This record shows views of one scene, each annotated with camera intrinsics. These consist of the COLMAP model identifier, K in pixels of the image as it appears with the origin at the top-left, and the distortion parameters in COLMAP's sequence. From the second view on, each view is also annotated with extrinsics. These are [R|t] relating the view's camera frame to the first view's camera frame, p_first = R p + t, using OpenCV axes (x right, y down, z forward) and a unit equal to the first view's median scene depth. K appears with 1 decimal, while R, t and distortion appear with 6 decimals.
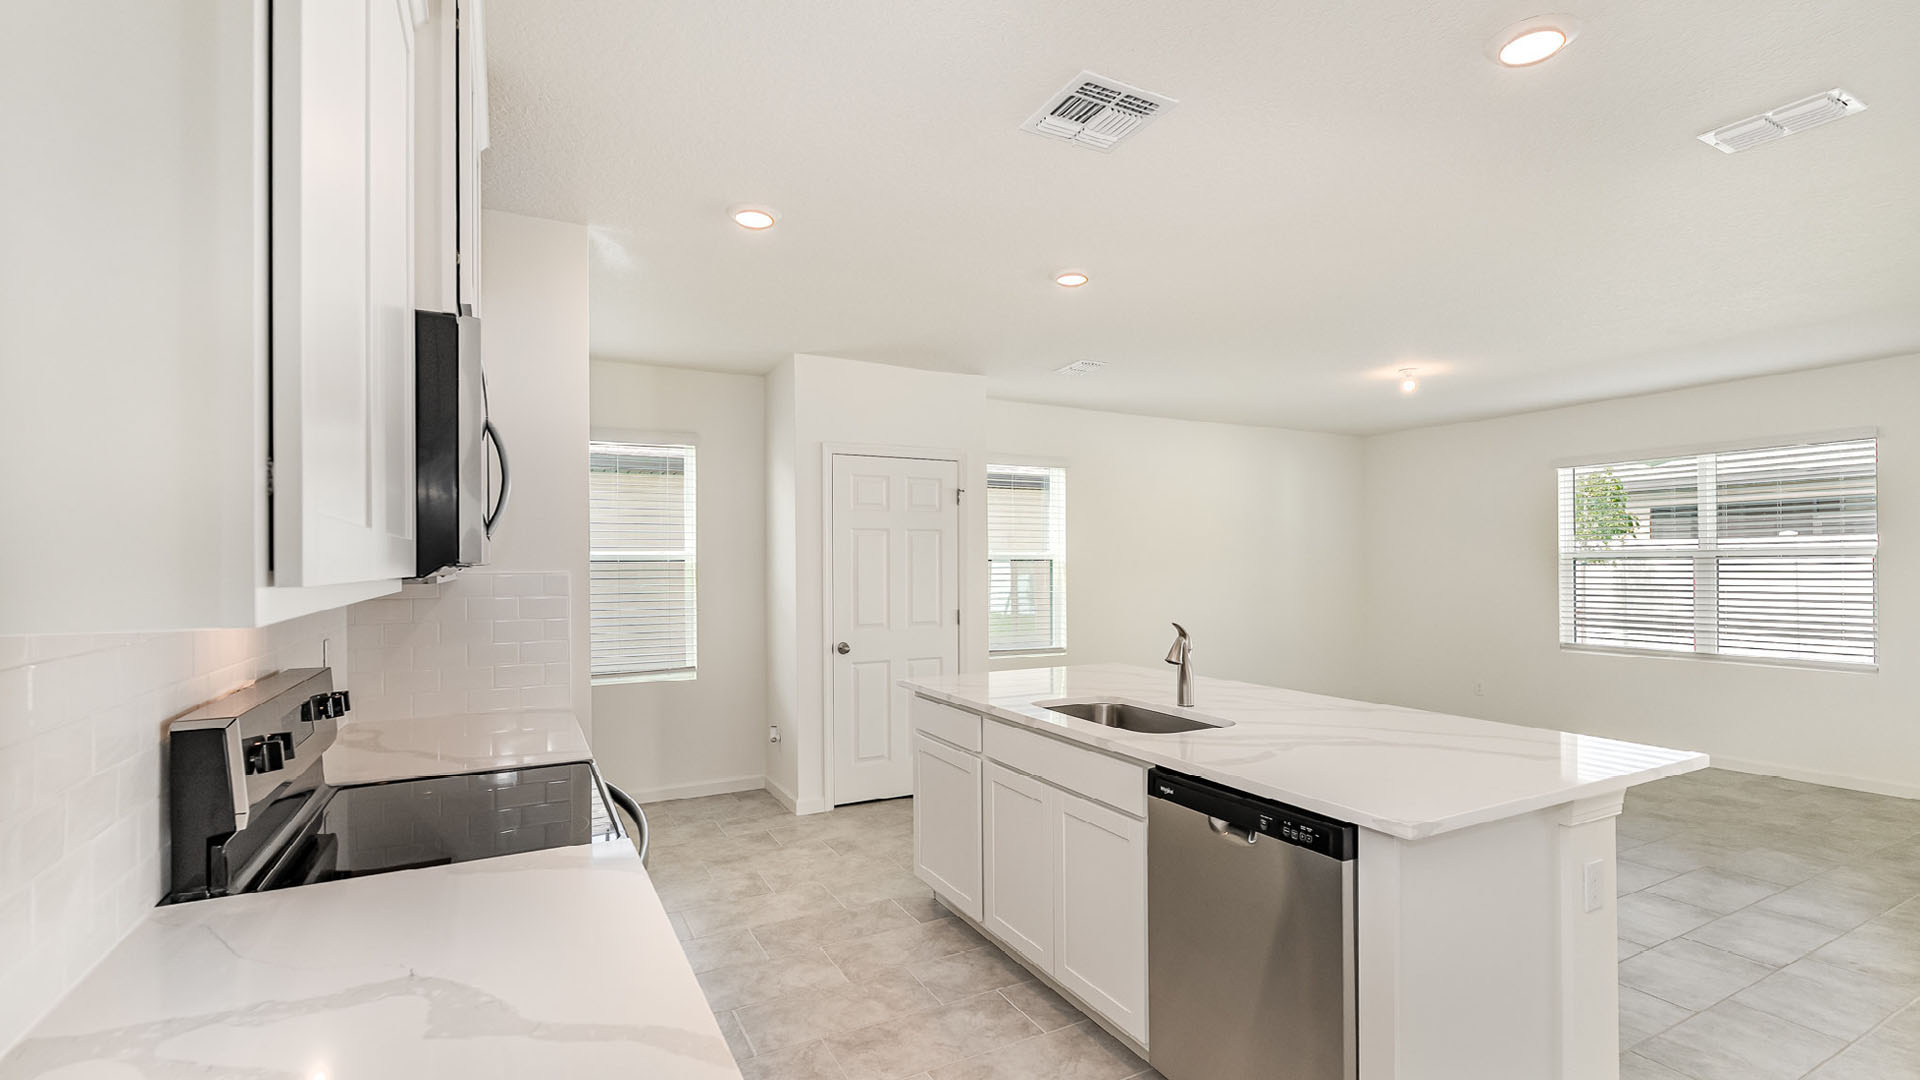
lens RADIAL K [[860.0, 0, 972.7], [0, 860.0, 549.0], [0, 0, 1]] dist [0.002402, 0.000969]
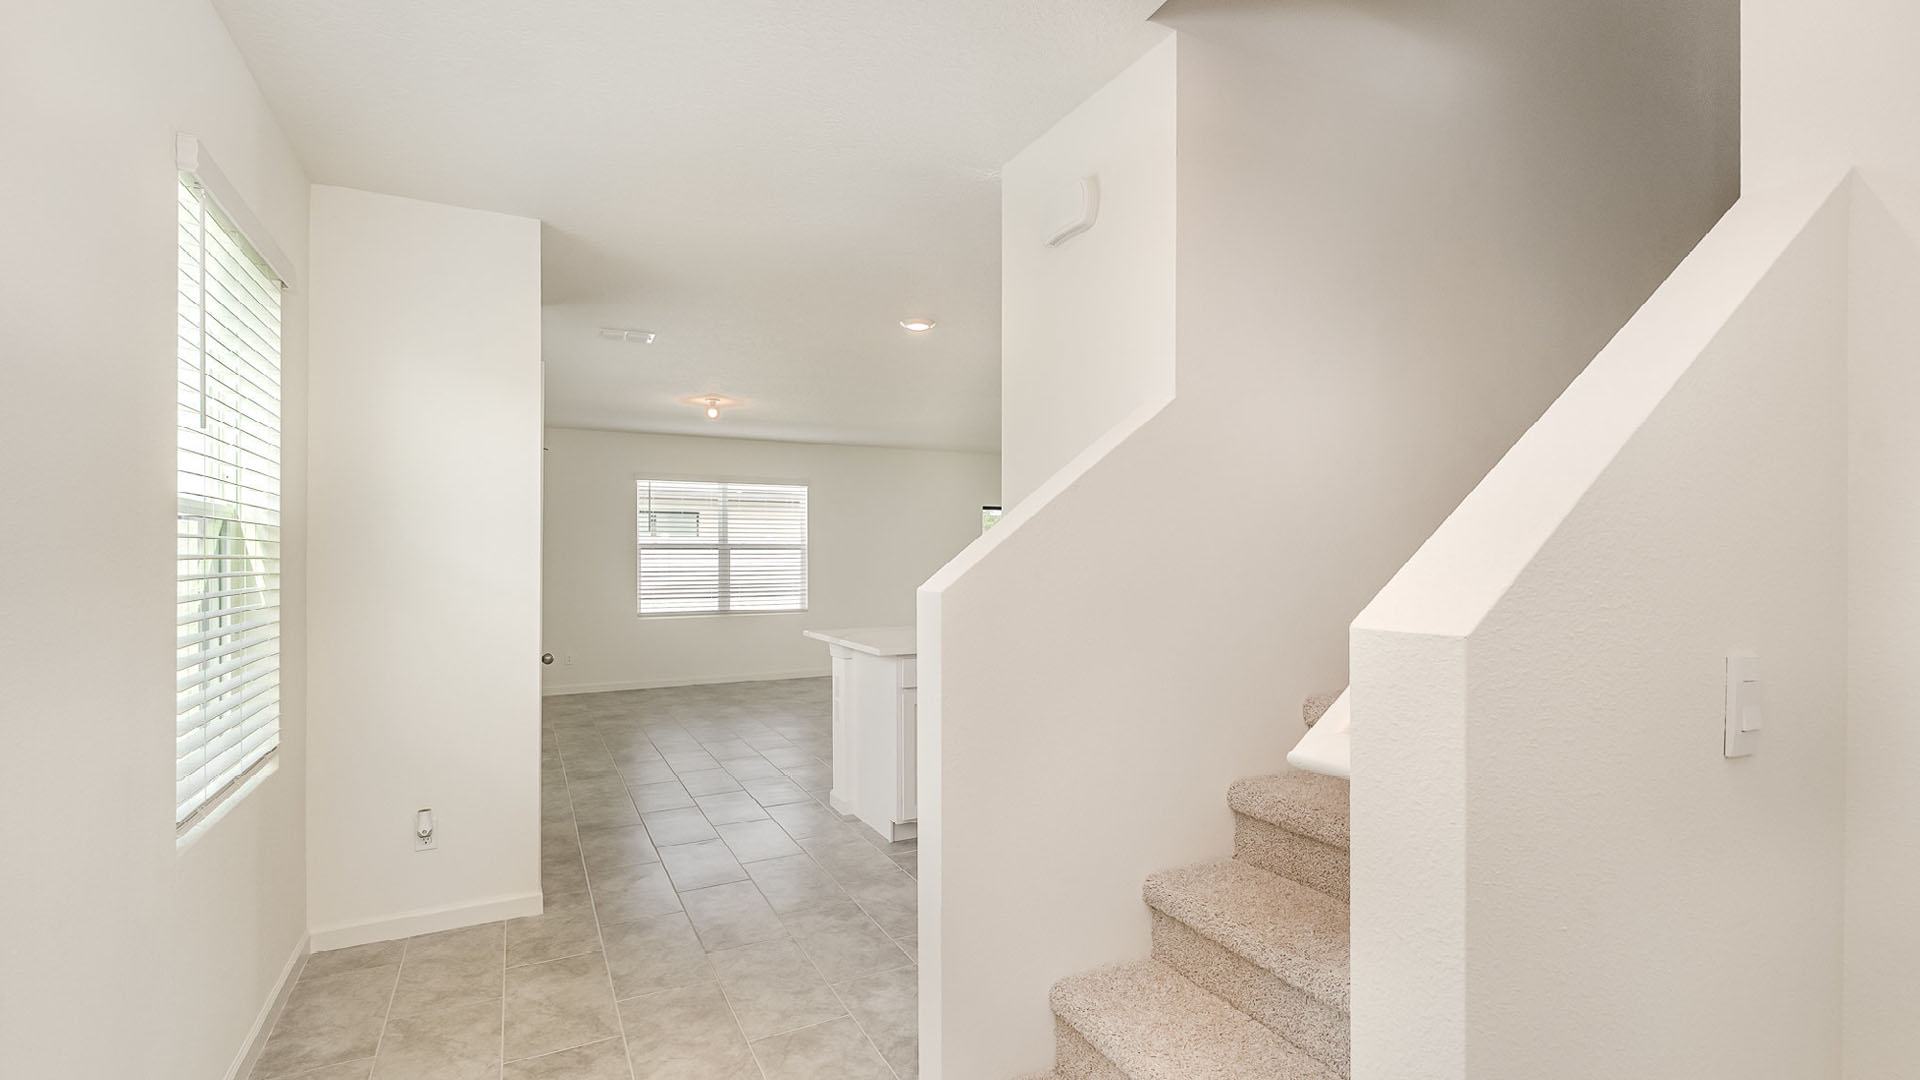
lens RADIAL K [[860.0, 0, 972.7], [0, 860.0, 549.0], [0, 0, 1]] dist [0.002402, 0.000969]
pose [[0.011284, 0.014433, 0.999832, -0.782955], [-0.027208, 0.999530, -0.014122, 0.022335], [-0.999566, -0.027044, 0.011671, 0.590685]]
